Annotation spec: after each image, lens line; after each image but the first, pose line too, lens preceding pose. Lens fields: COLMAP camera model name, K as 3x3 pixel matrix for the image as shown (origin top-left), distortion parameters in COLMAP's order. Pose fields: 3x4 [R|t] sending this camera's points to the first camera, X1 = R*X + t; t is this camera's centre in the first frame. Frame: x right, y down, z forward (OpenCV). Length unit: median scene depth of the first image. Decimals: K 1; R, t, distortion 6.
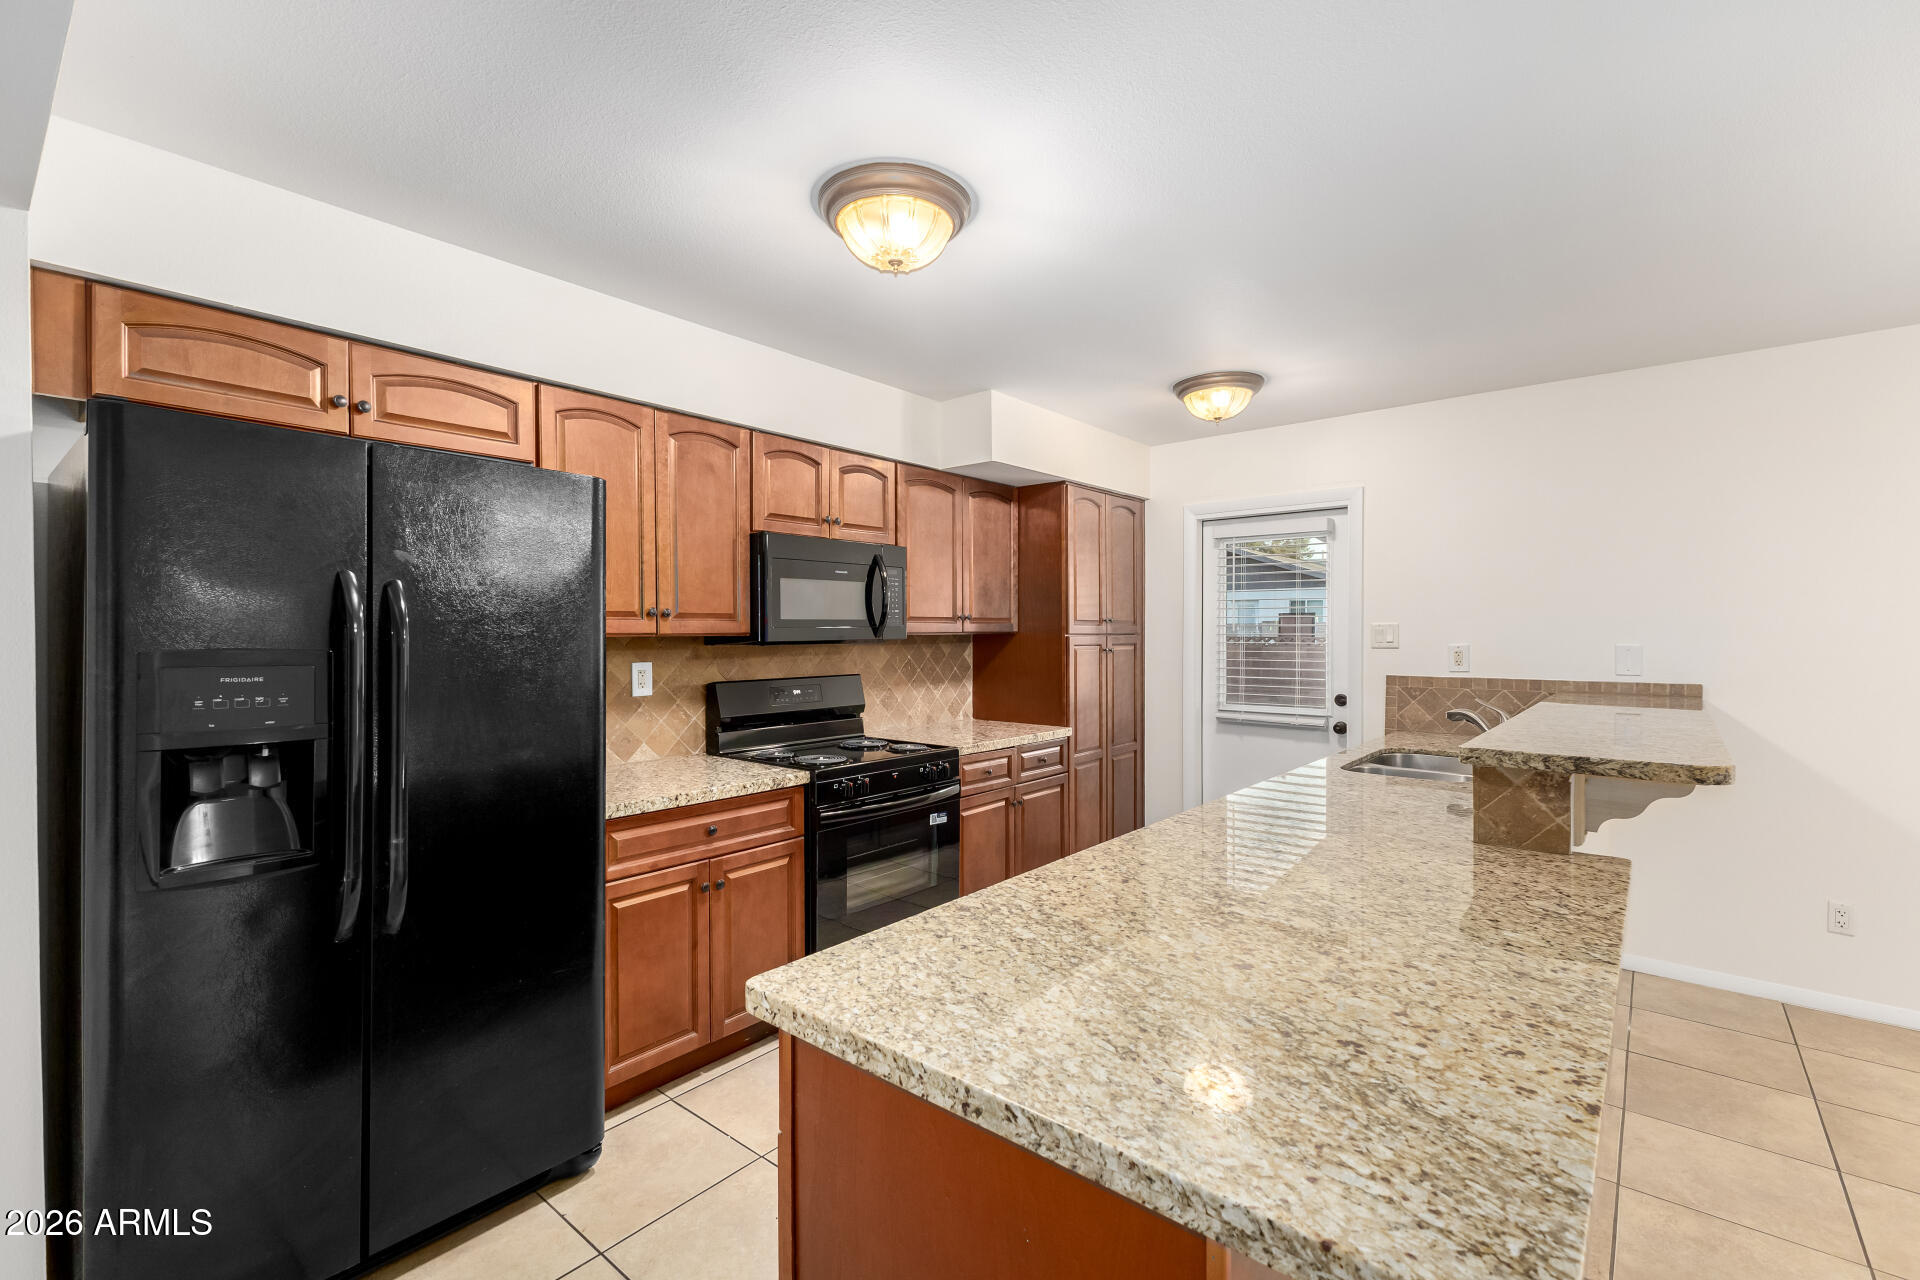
lens RADIAL K [[843.4, 0, 962.4], [0, 843.4, 635.4], [0, 0, 1]] dist [0.011190, -0.000898]
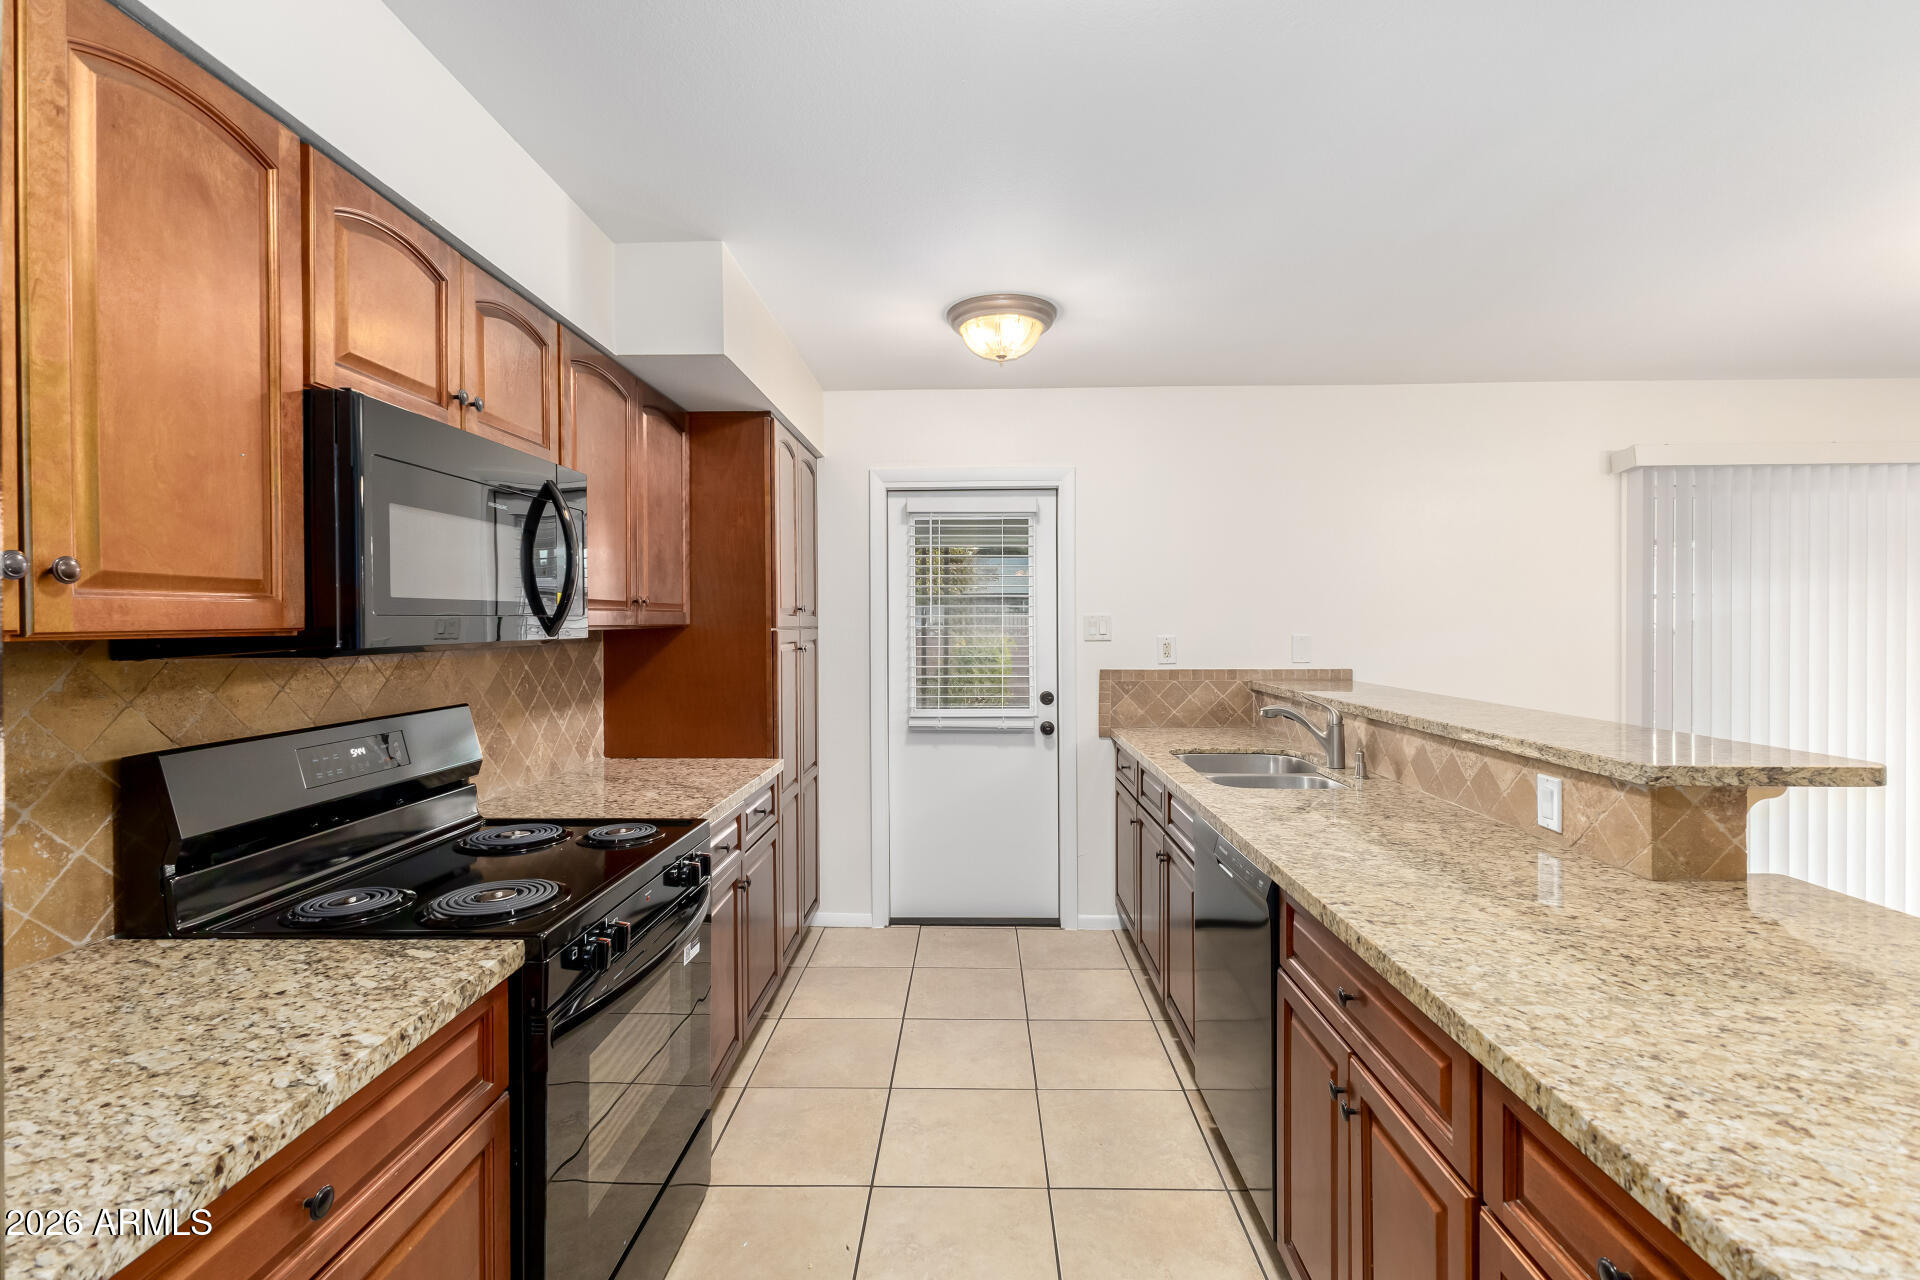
lens RADIAL K [[829.0, 0, 954.7], [0, 829.0, 624.9], [0, 0, 1]] dist [0.009964, -0.000315]
pose [[0.780489, -0.002538, 0.625164, -0.229299], [0.004667, 0.999988, -0.001766, -0.002215], [-0.625152, 0.004296, 0.780491, 0.425810]]
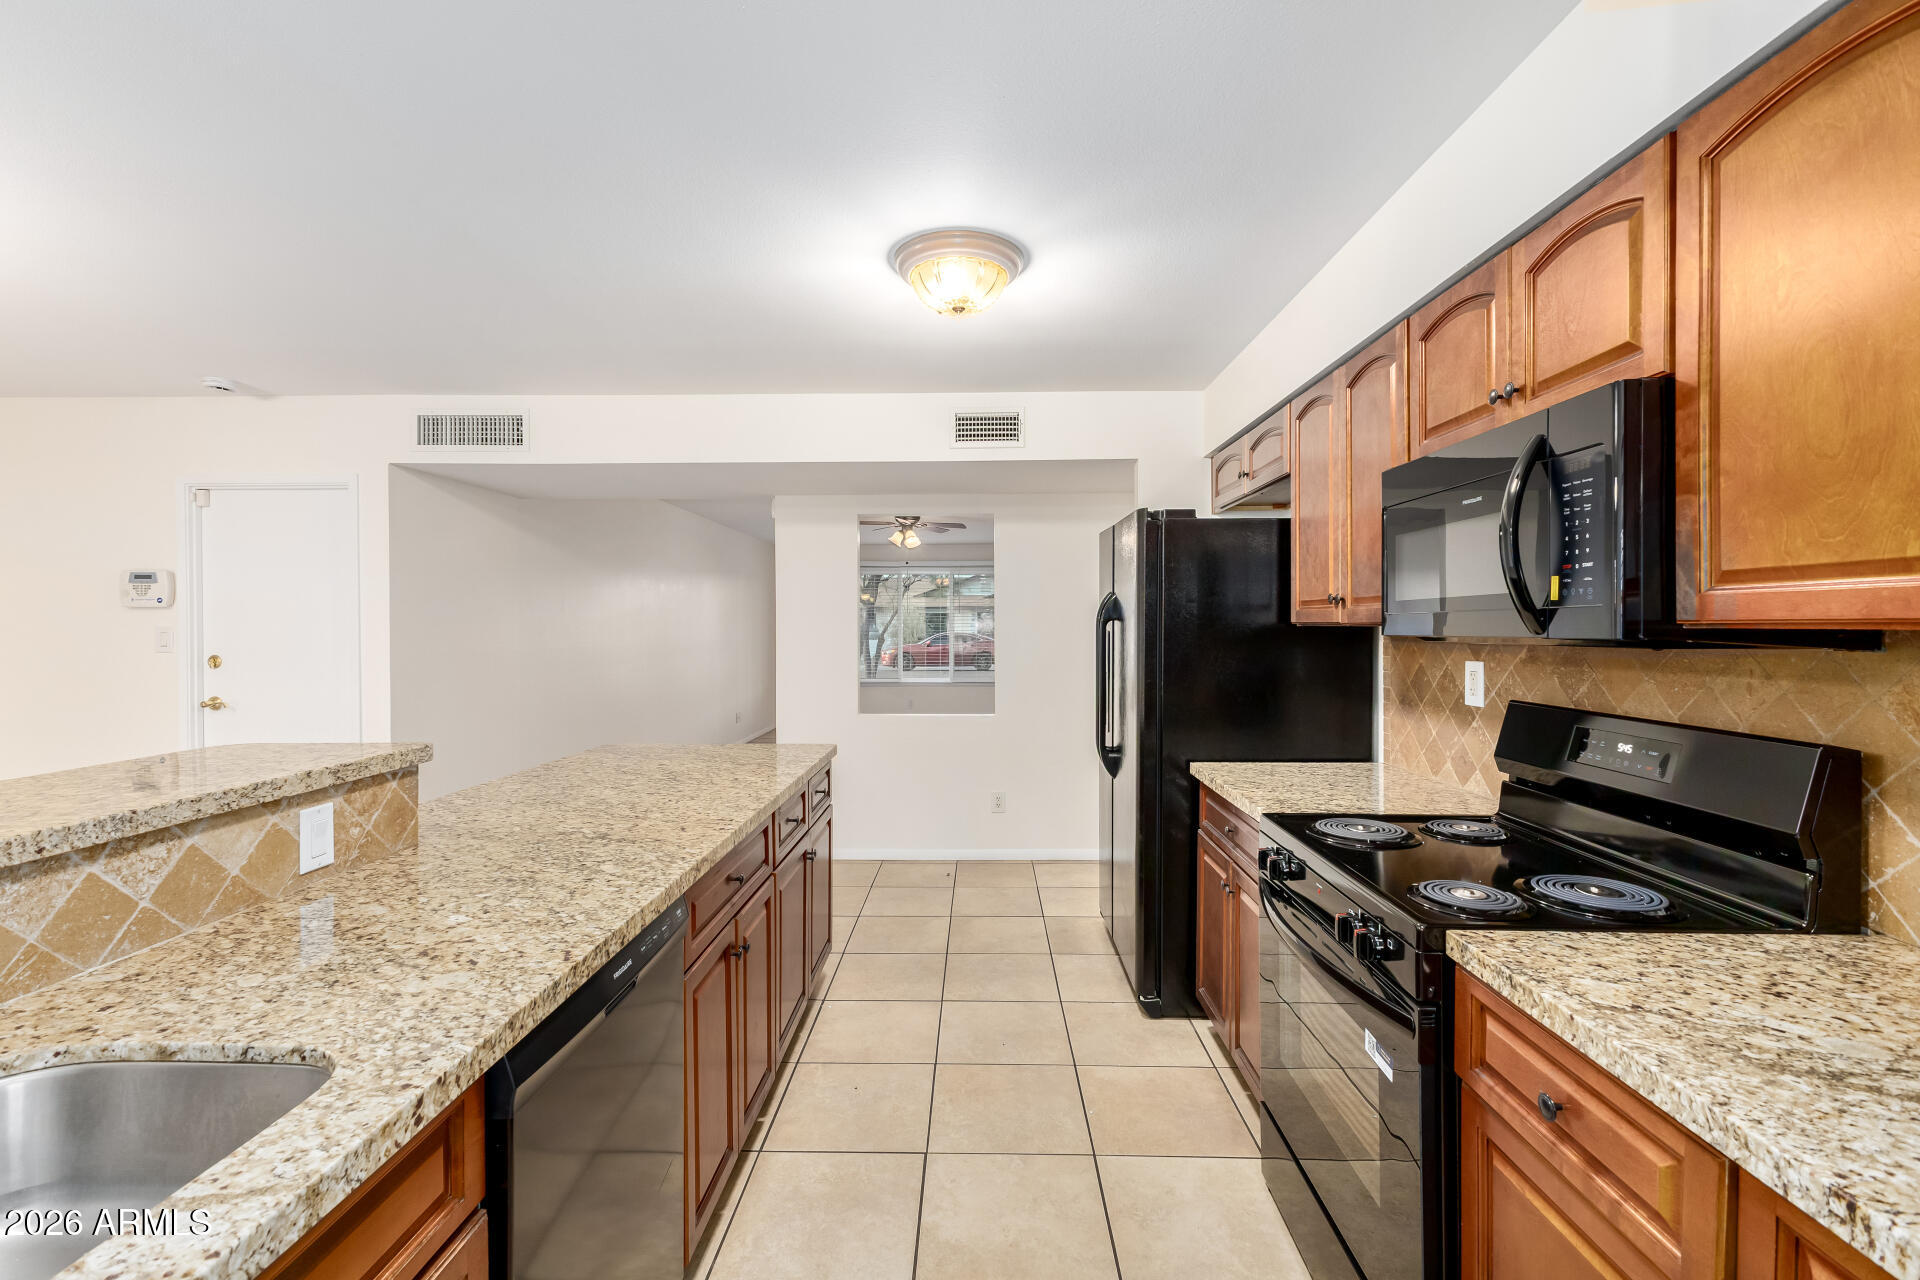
lens RADIAL K [[796.6, 0, 957.8], [0, 796.6, 625.9], [0, 0, 1]] dist [0.010019, -0.000116]
pose [[-0.779566, 0.005813, -0.626293, 0.373042], [0.001124, 0.999968, 0.007882, -0.004643], [0.626319, 0.005440, -0.779548, 1.124408]]
